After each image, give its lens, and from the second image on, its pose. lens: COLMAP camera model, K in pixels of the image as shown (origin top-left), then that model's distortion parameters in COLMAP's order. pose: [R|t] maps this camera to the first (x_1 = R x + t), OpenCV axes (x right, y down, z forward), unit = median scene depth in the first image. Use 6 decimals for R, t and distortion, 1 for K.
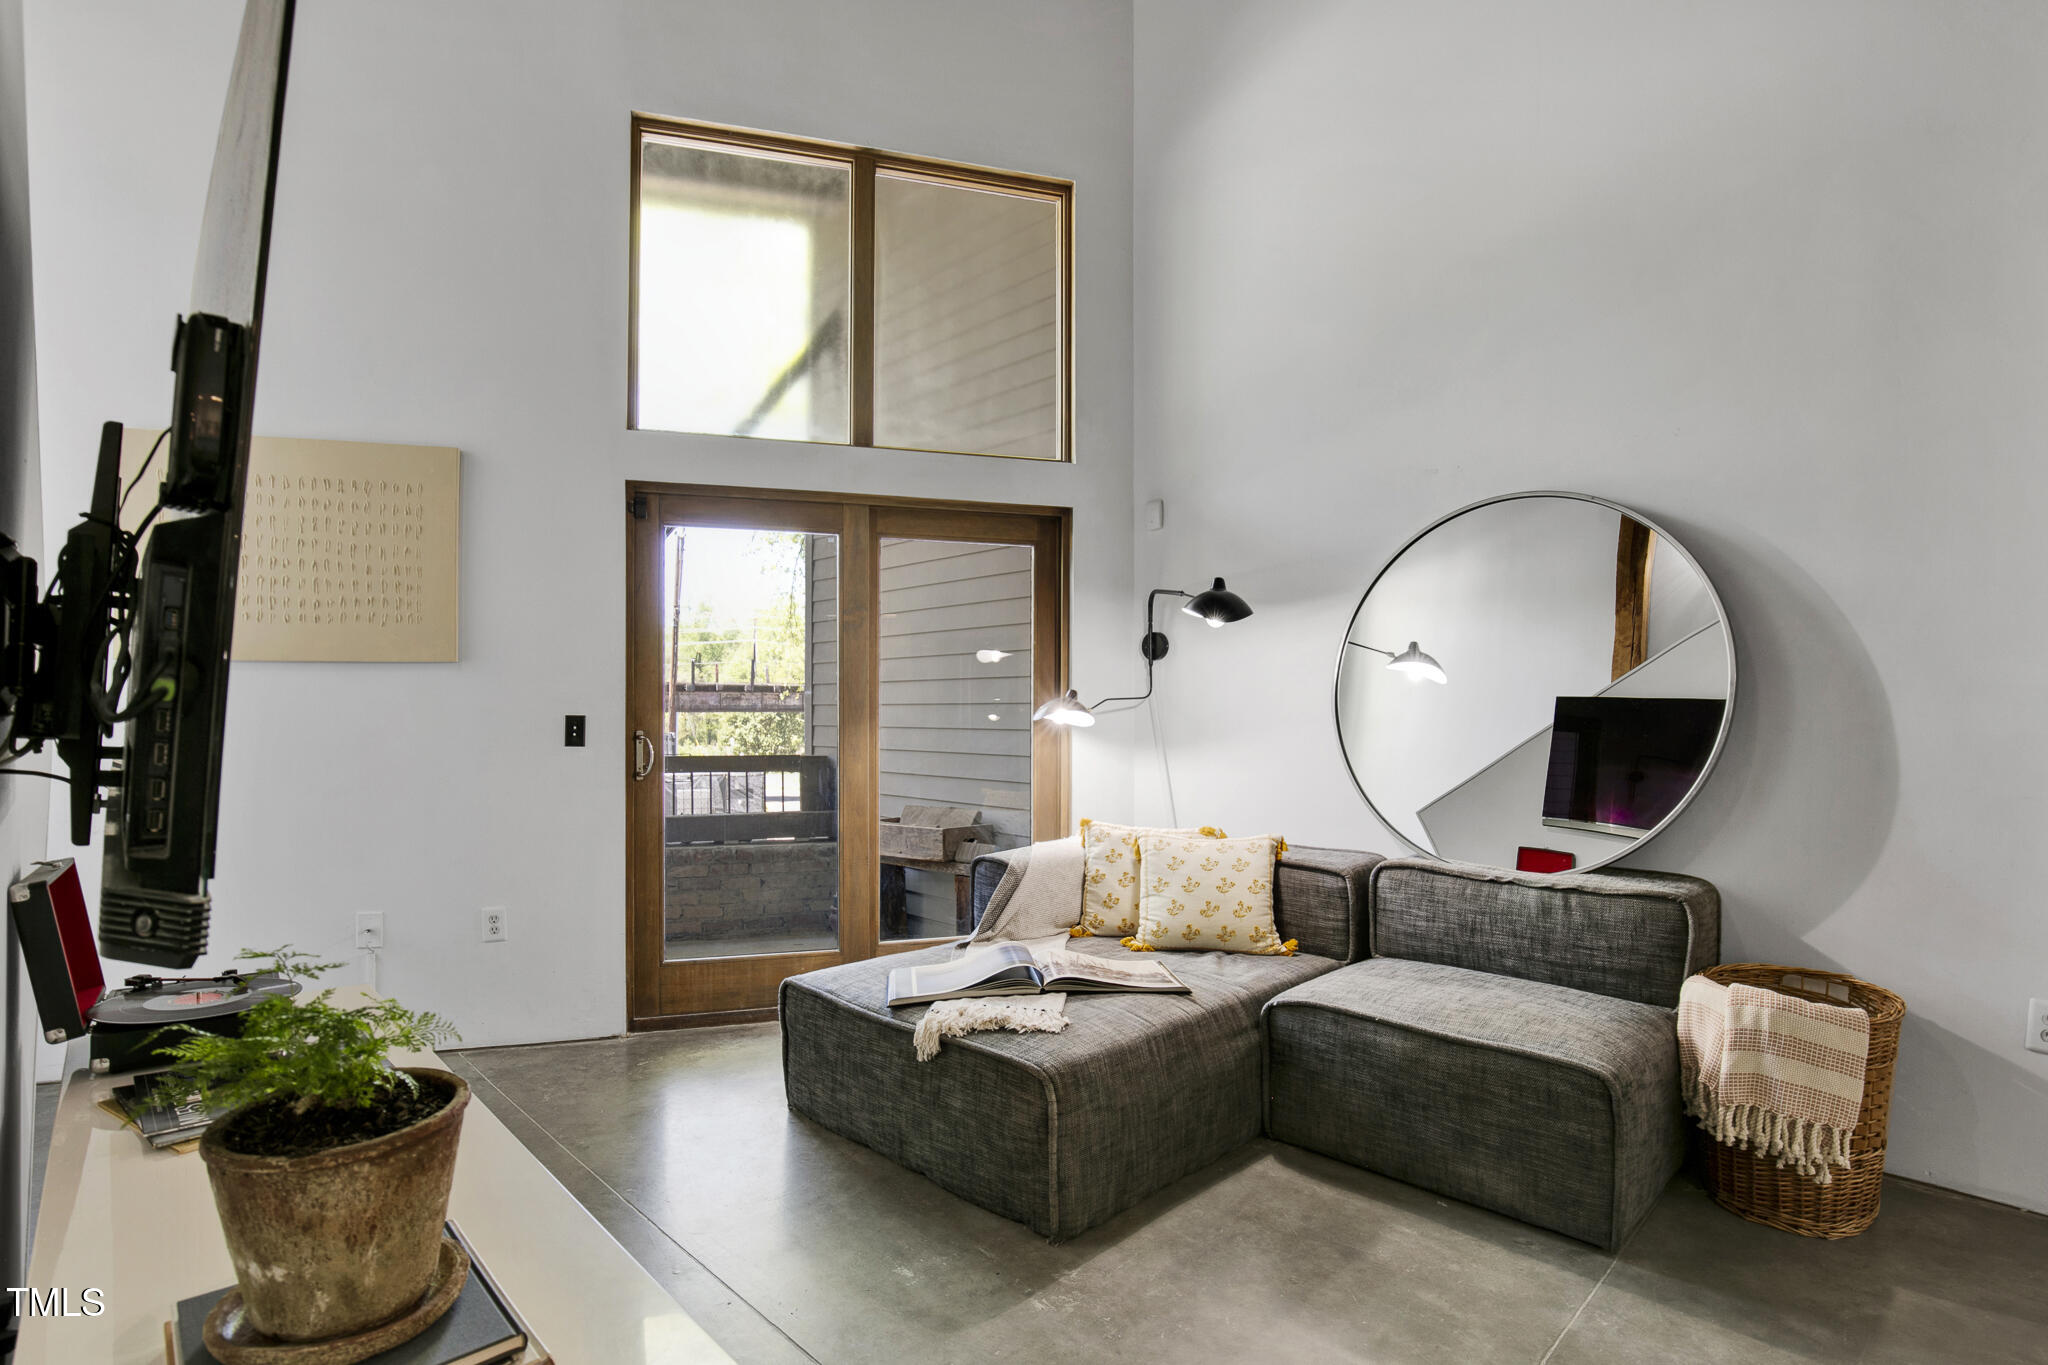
lens RADIAL K [[1000.2, 0, 1042.5], [0, 1000.2, 695.4], [0, 0, 1]] dist [-0.006122, -0.000350]
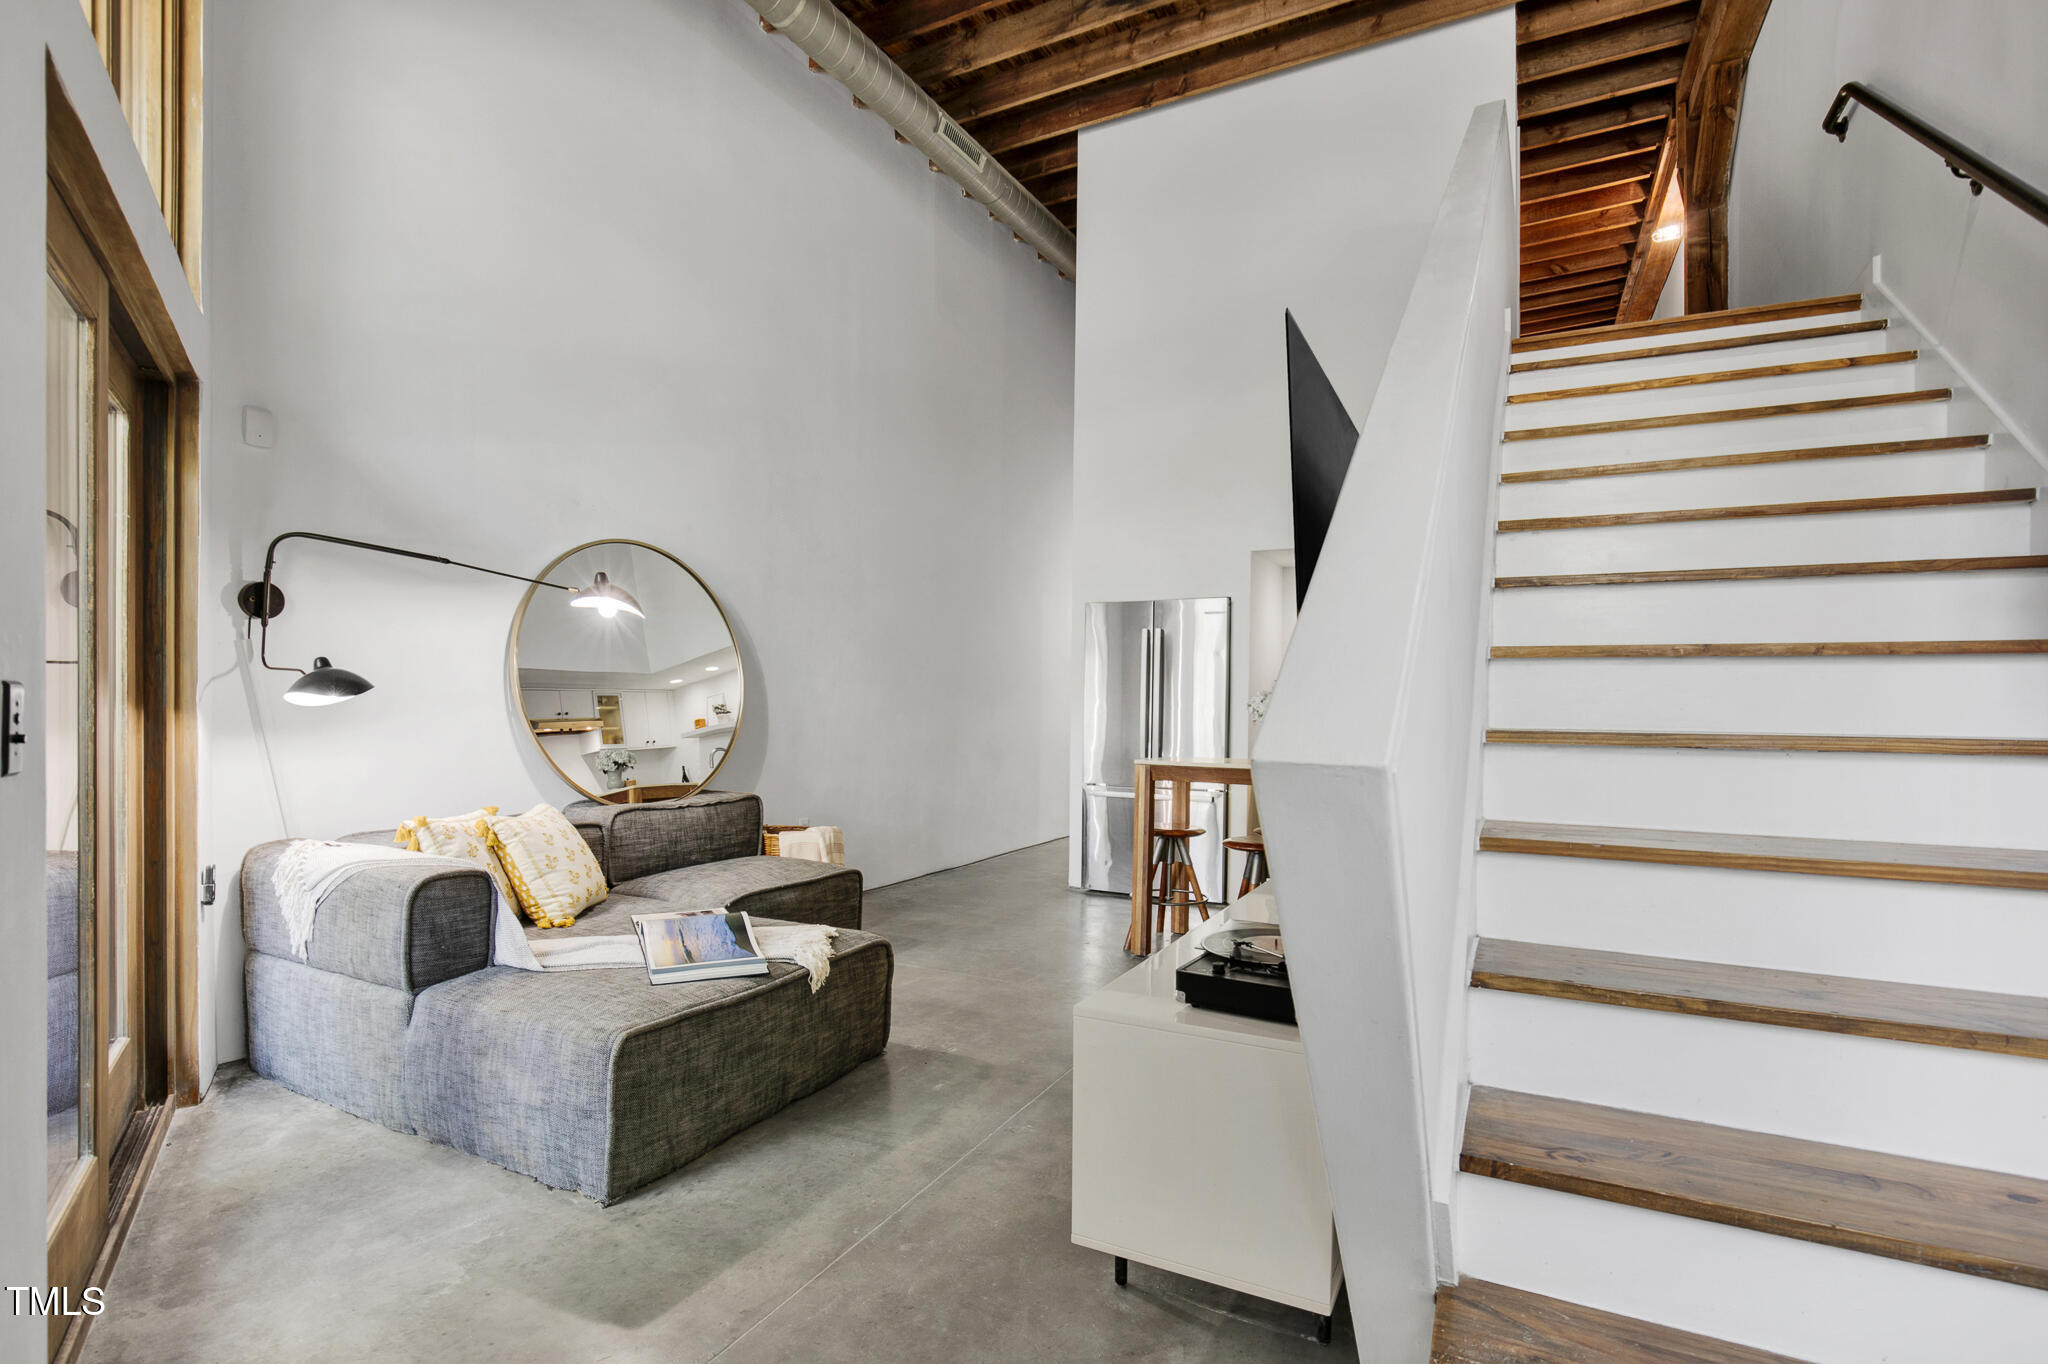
lens RADIAL K [[966.8, 0, 1018.6], [0, 966.8, 721.8], [0, 0, 1]] dist [-0.024833, -0.000420]
pose [[-0.326155, -0.015923, 0.945182, -1.141878], [-0.027124, 0.999604, 0.007480, 0.034083], [-0.944927, -0.023197, -0.326458, 1.049298]]
